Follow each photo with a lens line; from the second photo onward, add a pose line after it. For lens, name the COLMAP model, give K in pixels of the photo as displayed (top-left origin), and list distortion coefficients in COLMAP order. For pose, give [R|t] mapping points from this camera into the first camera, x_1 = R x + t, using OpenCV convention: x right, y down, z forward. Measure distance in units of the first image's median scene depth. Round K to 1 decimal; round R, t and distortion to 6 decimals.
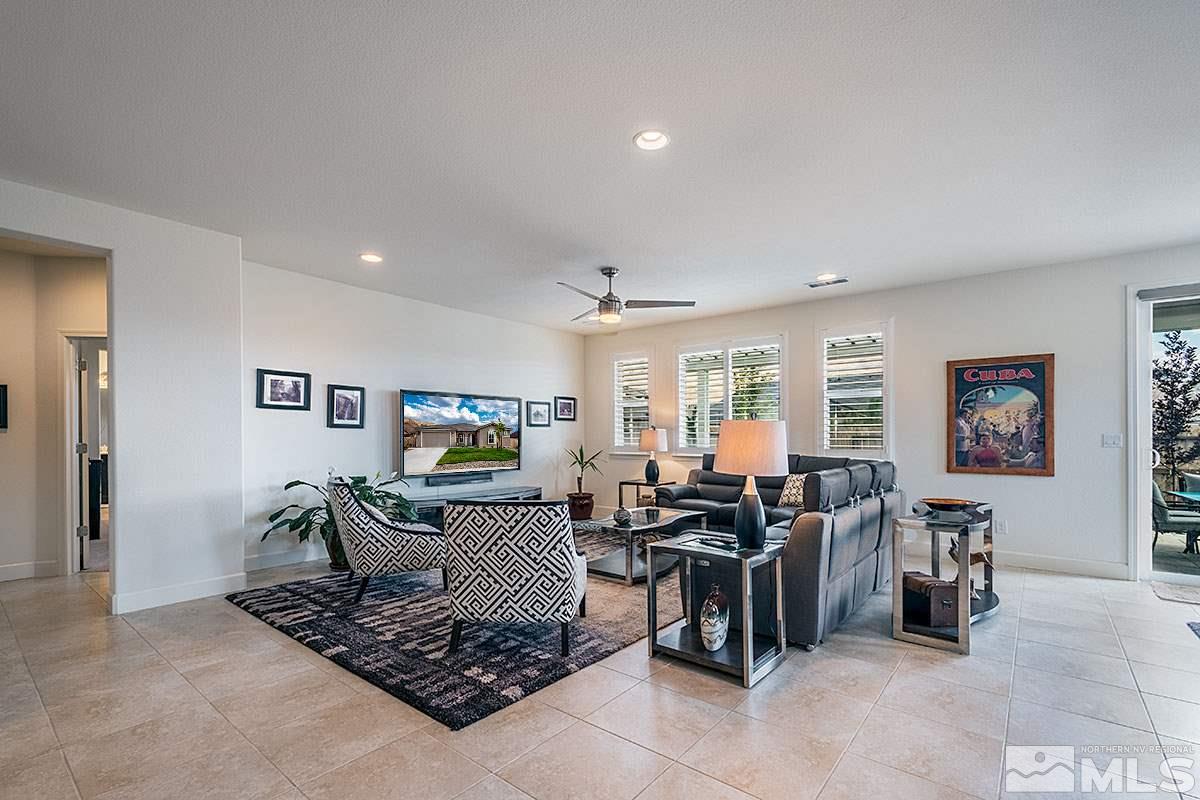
lens RADIAL K [[537.7, 0, 609.6], [0, 537.7, 425.6], [0, 0, 1]] dist [0.008165, 0.000154]
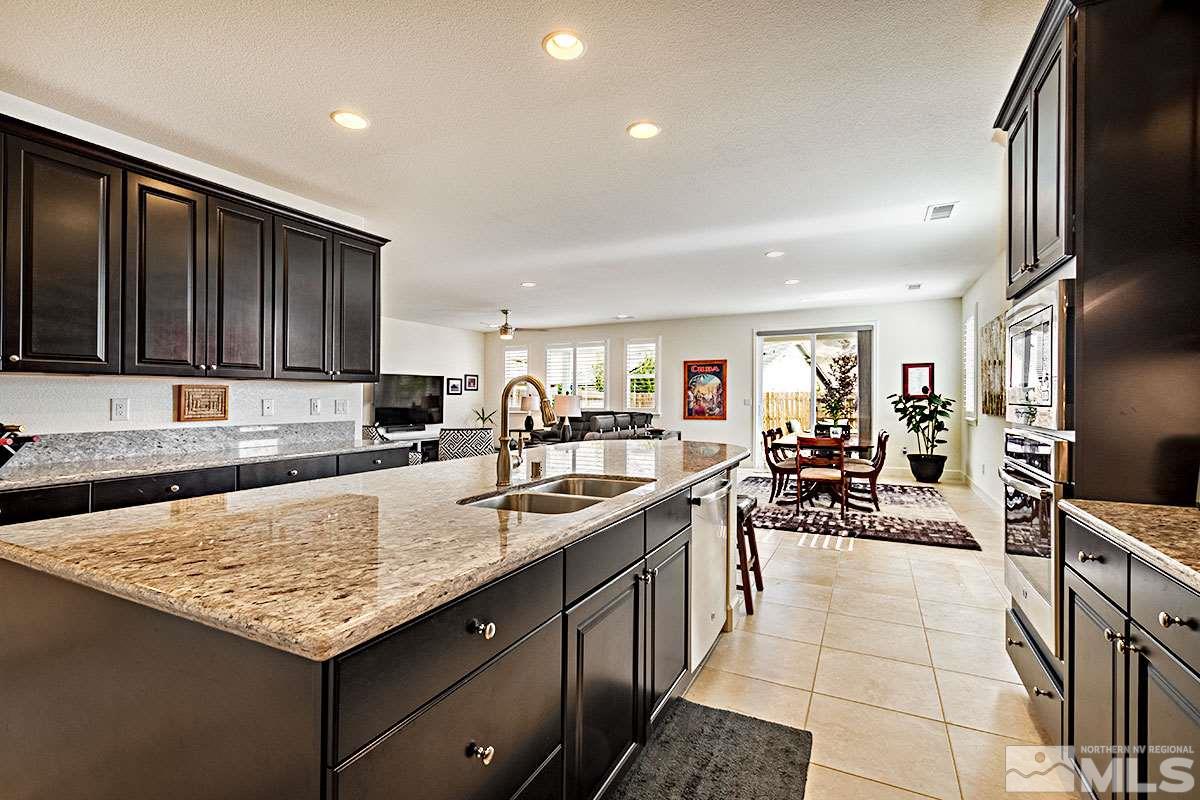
lens RADIAL K [[537.7, 0, 592.6], [0, 537.7, 393.9], [0, 0, 1]] dist [0.008165, 0.000154]
pose [[0.981286, -0.002026, 0.192547, -0.050505], [-0.000098, 0.999939, 0.011023, -0.020535], [-0.192558, -0.010835, 0.981226, -0.701277]]
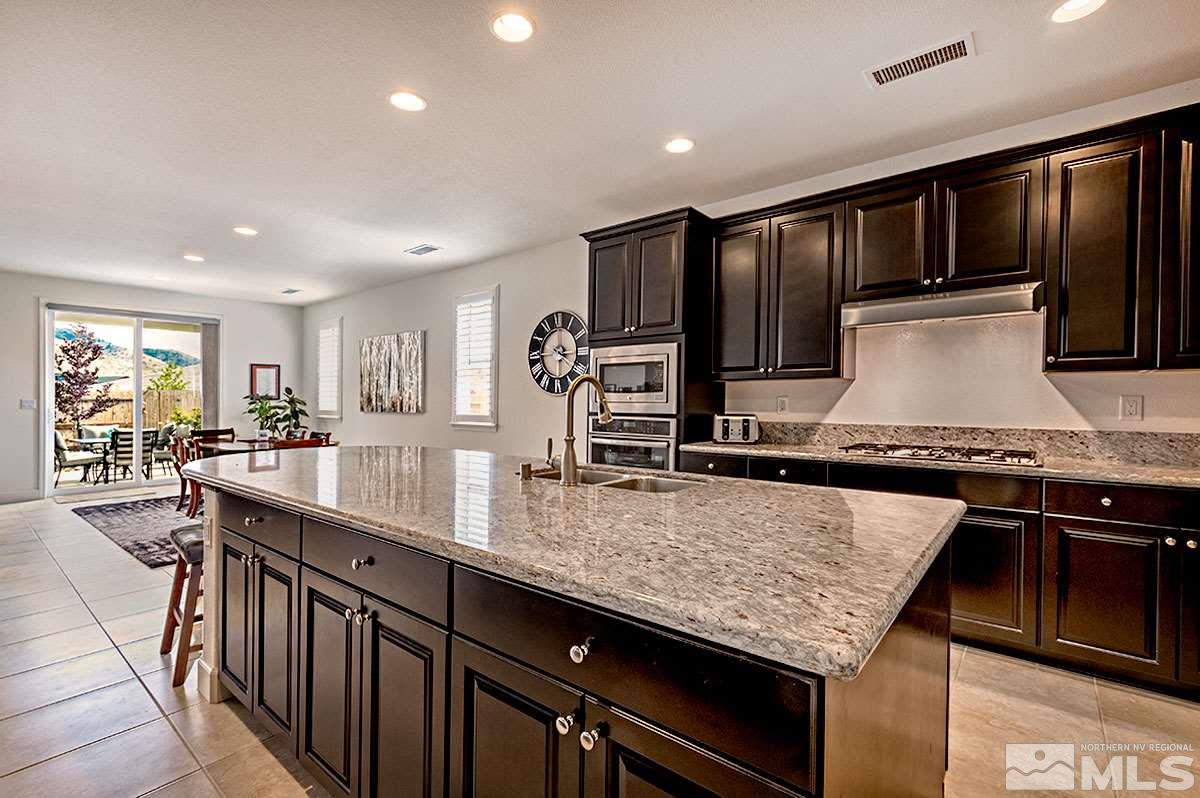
lens RADIAL K [[537.7, 0, 594.5], [0, 537.7, 402.3], [0, 0, 1]] dist [0.008165, 0.000154]
pose [[0.014608, -0.011739, 0.999824, -0.355904], [-0.019469, 0.999738, 0.012022, -0.017490], [-0.999704, -0.019641, 0.014376, -0.380161]]
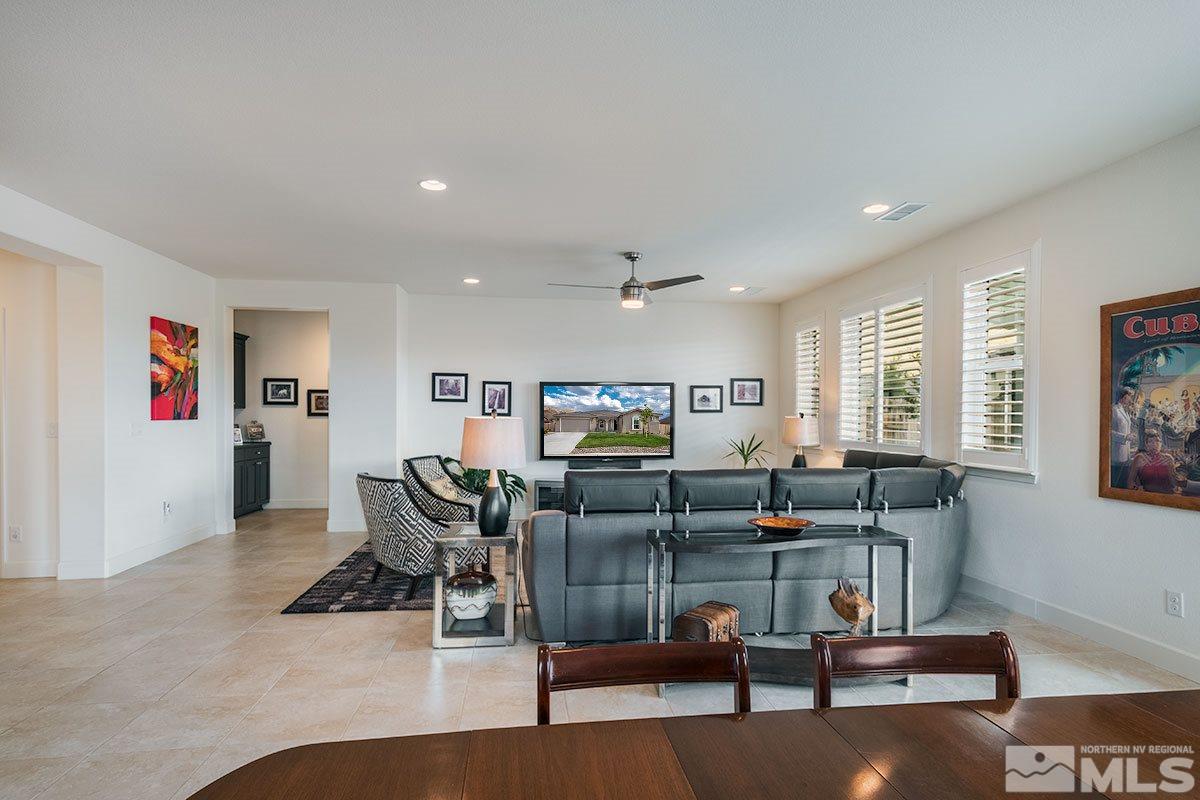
lens RADIAL K [[636.3, 0, 611.6], [0, 636.3, 409.4], [0, 0, 1]] dist [-0.006265, -0.000051]
pose [[0.719769, -0.001494, -0.694212, 0.624363], [0.010763, 0.999902, 0.009007, -0.016868], [0.694130, -0.013955, 0.719714, 0.121448]]
